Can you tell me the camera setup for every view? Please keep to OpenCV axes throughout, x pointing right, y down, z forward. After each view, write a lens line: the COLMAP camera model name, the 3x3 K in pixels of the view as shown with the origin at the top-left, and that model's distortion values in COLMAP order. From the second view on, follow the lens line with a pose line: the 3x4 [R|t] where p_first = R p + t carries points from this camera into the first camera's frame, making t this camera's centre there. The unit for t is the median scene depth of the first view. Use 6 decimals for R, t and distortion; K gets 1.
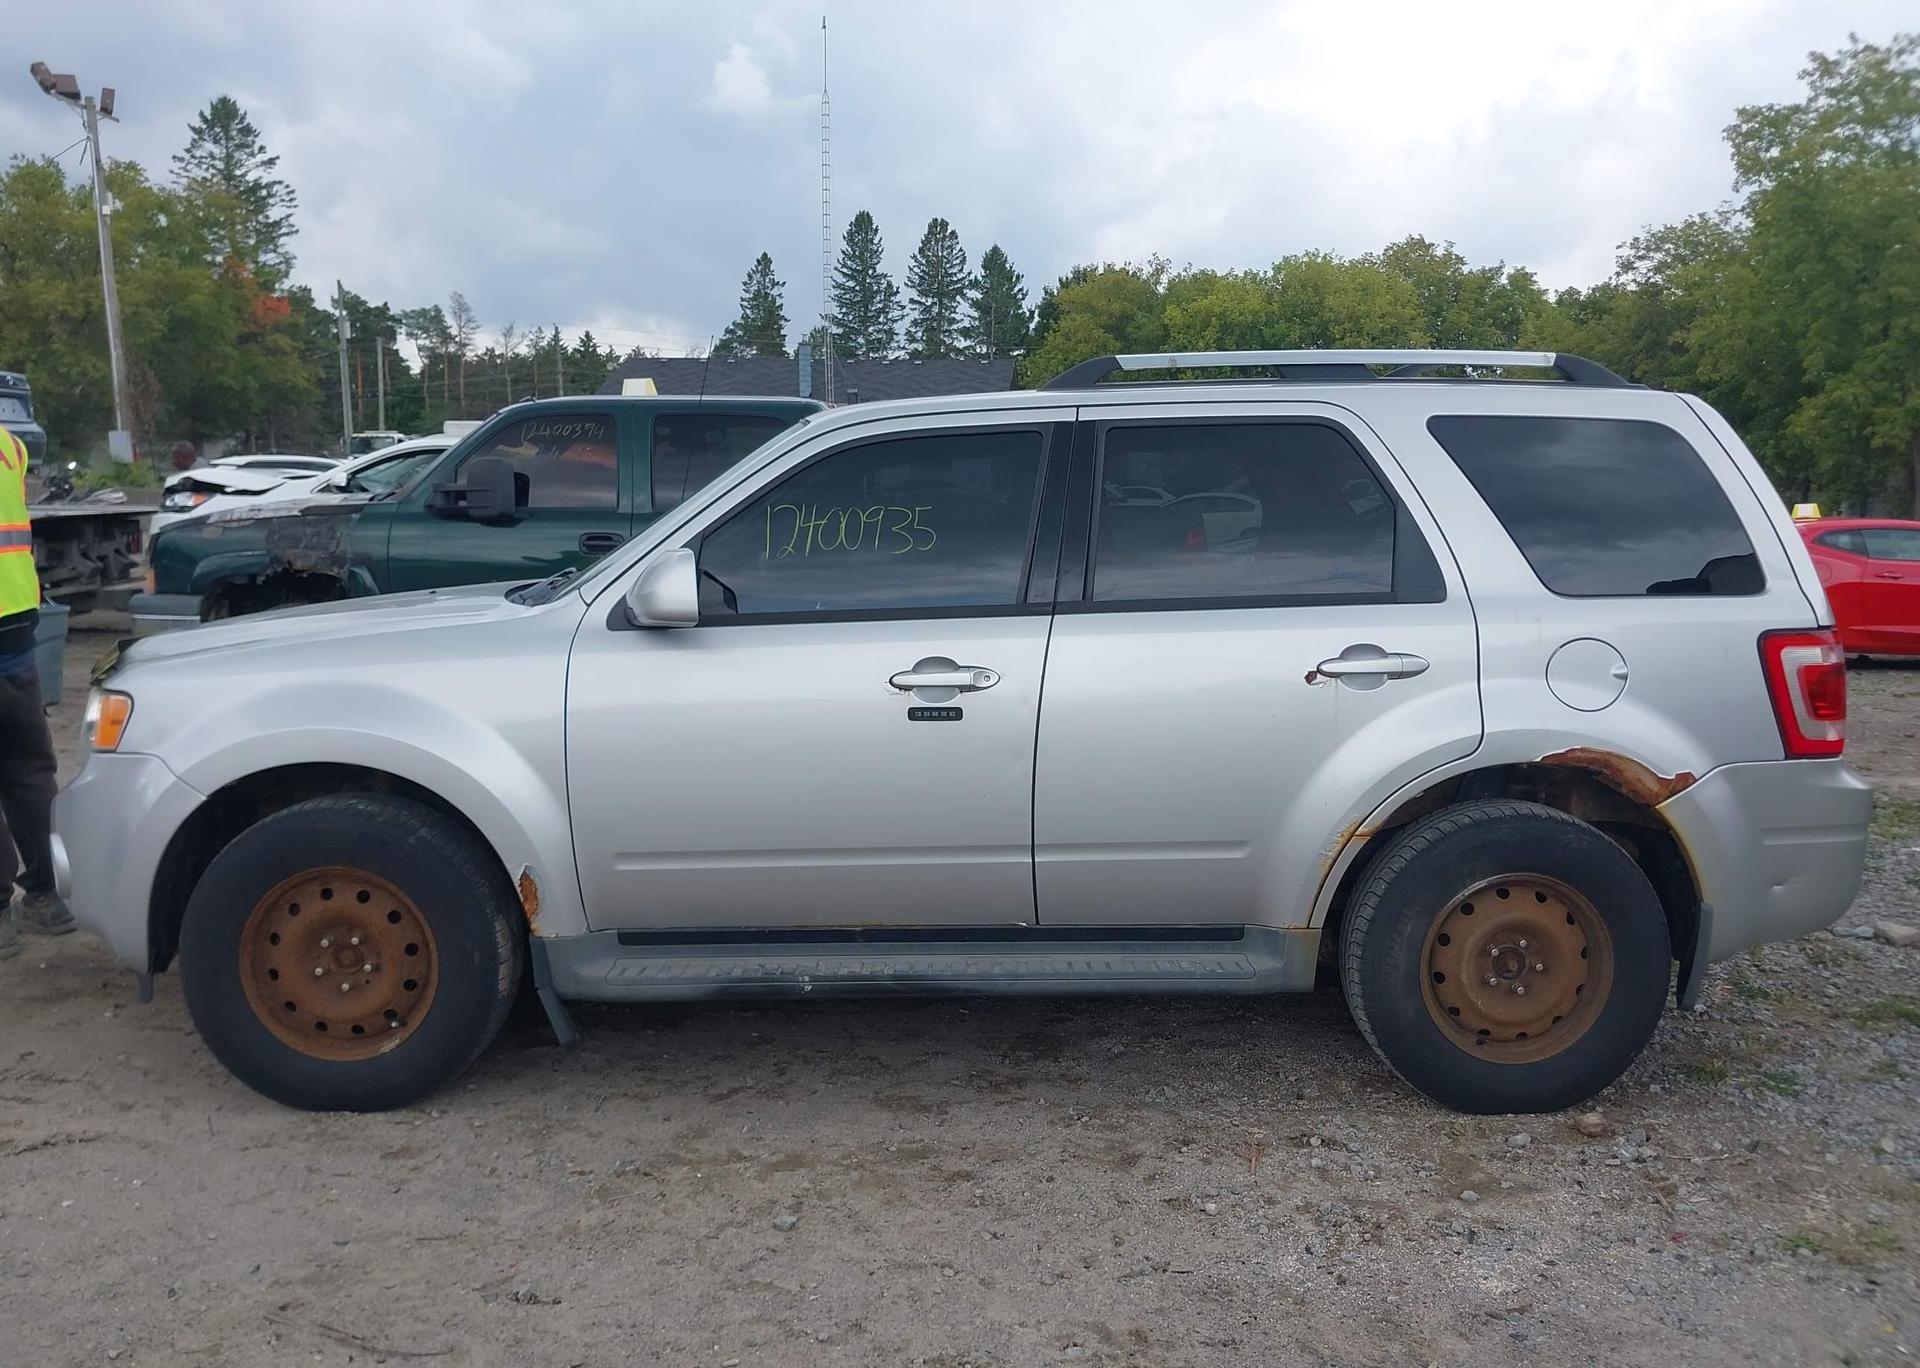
lens RADIAL K [[1508.0, 0, 969.0], [0, 1508.0, 676.8], [0, 0, 1]] dist [0.045184, -0.086188]
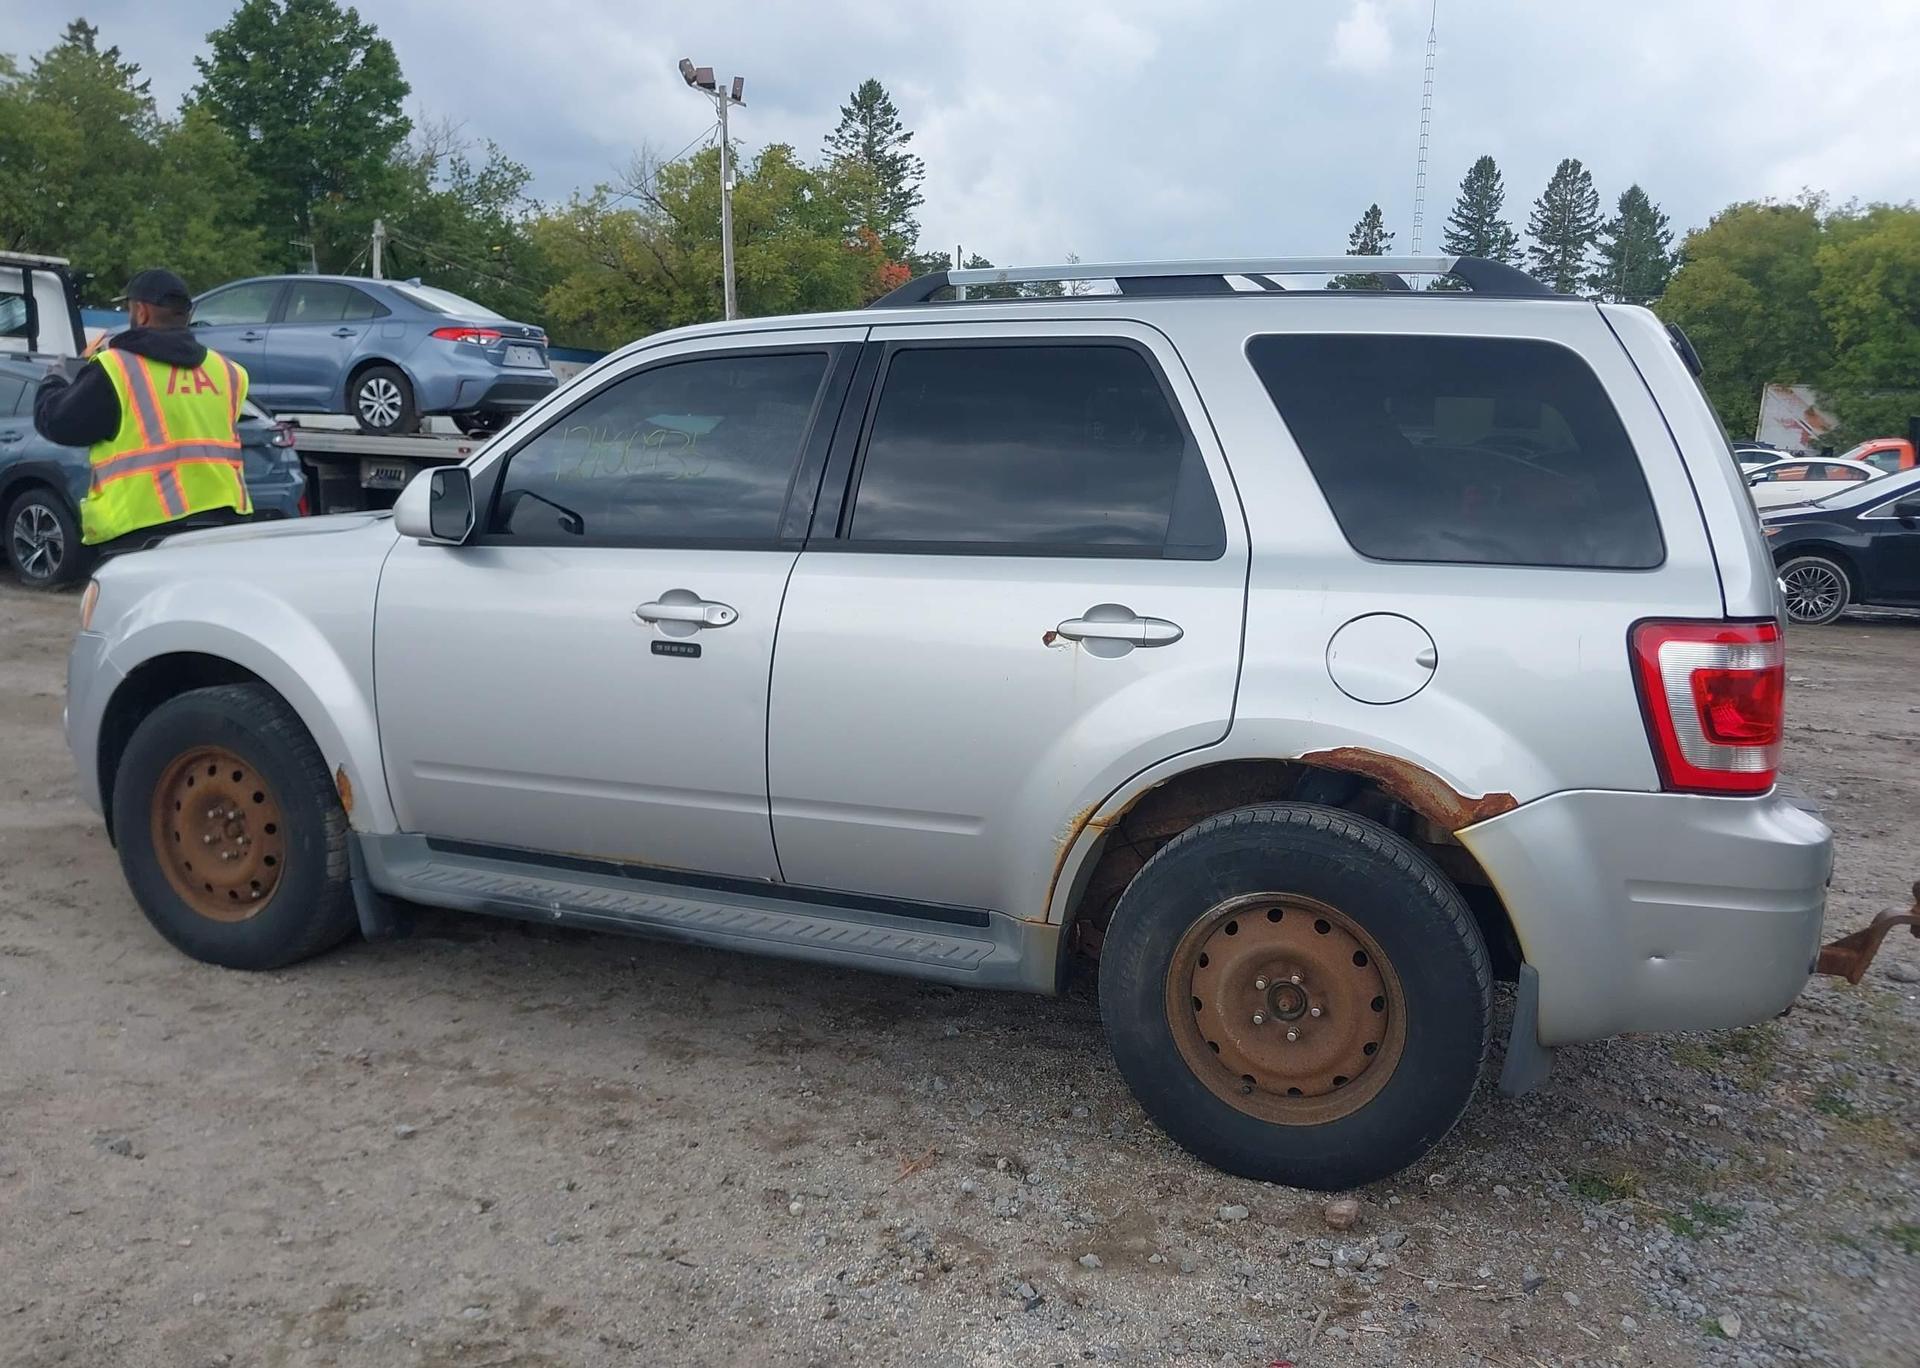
lens RADIAL K [[1504.4, 0, 972.8], [0, 1504.4, 682.7], [0, 0, 1]] dist [0.003123, -0.009914]
pose [[0.923494, 0.079897, -0.375199, 0.494339], [-0.067847, 0.996669, 0.045242, -0.009547], [0.377564, -0.016325, 0.925839, 0.181353]]
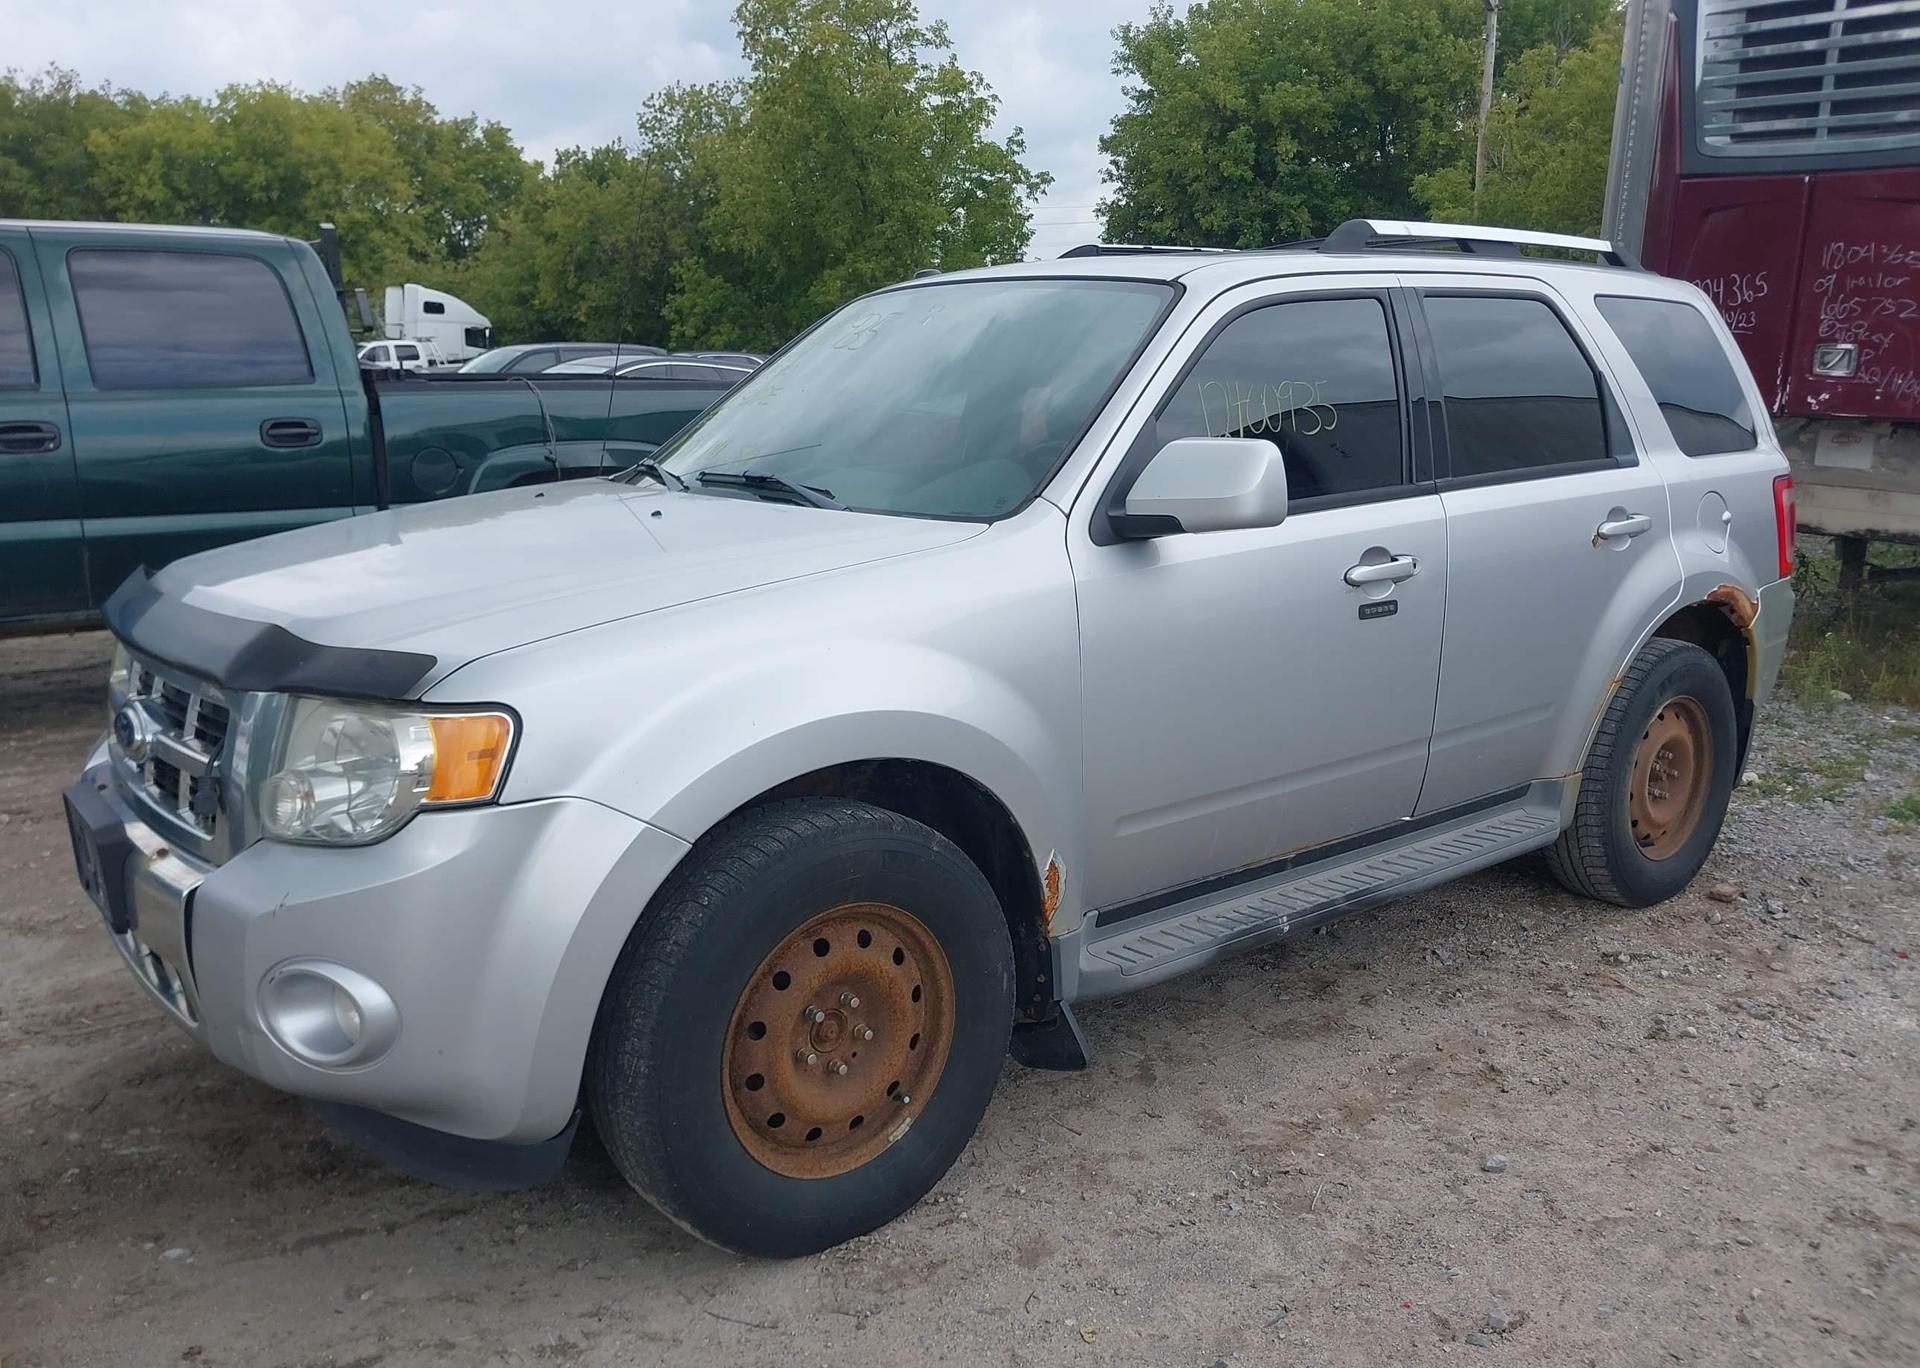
lens RADIAL K [[1543.9, 0, 957.5], [0, 1543.9, 674.8], [0, 0, 1]] dist [0.027413, -0.051724]
pose [[0.785707, -0.122853, 0.606277, -0.779259], [0.073107, 0.991654, 0.106200, -0.053539], [-0.614264, -0.039119, 0.788130, 0.392930]]
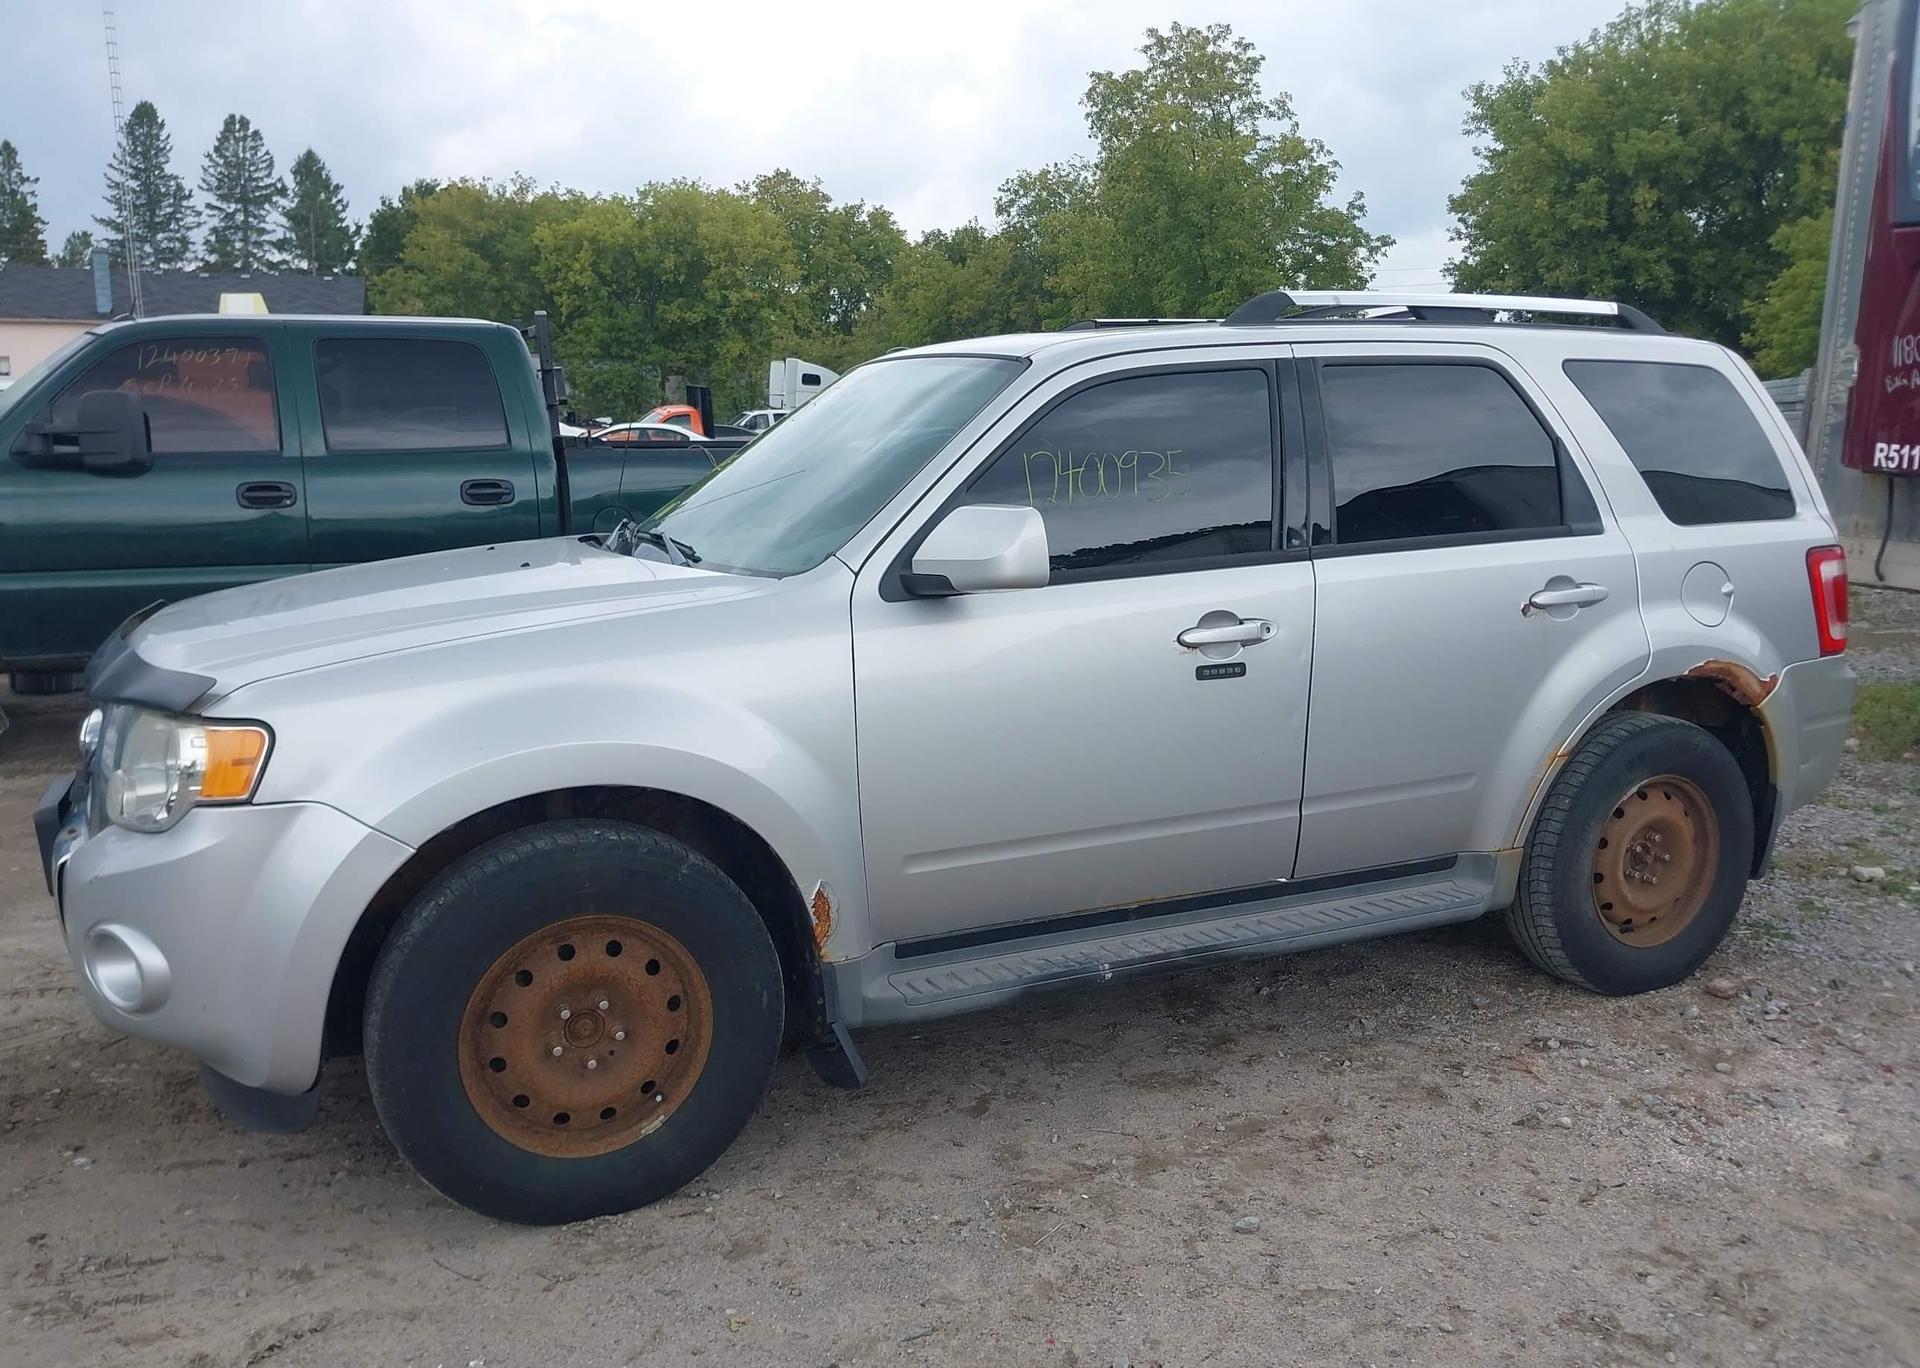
lens RADIAL K [[1508.0, 0, 969.0], [0, 1508.0, 676.8], [0, 0, 1]] dist [0.045184, -0.086188]
pose [[0.910578, -0.073331, 0.406781, -0.534926], [0.055053, 0.996885, 0.056475, -0.033000], [-0.409655, -0.029030, 0.911778, 0.192267]]
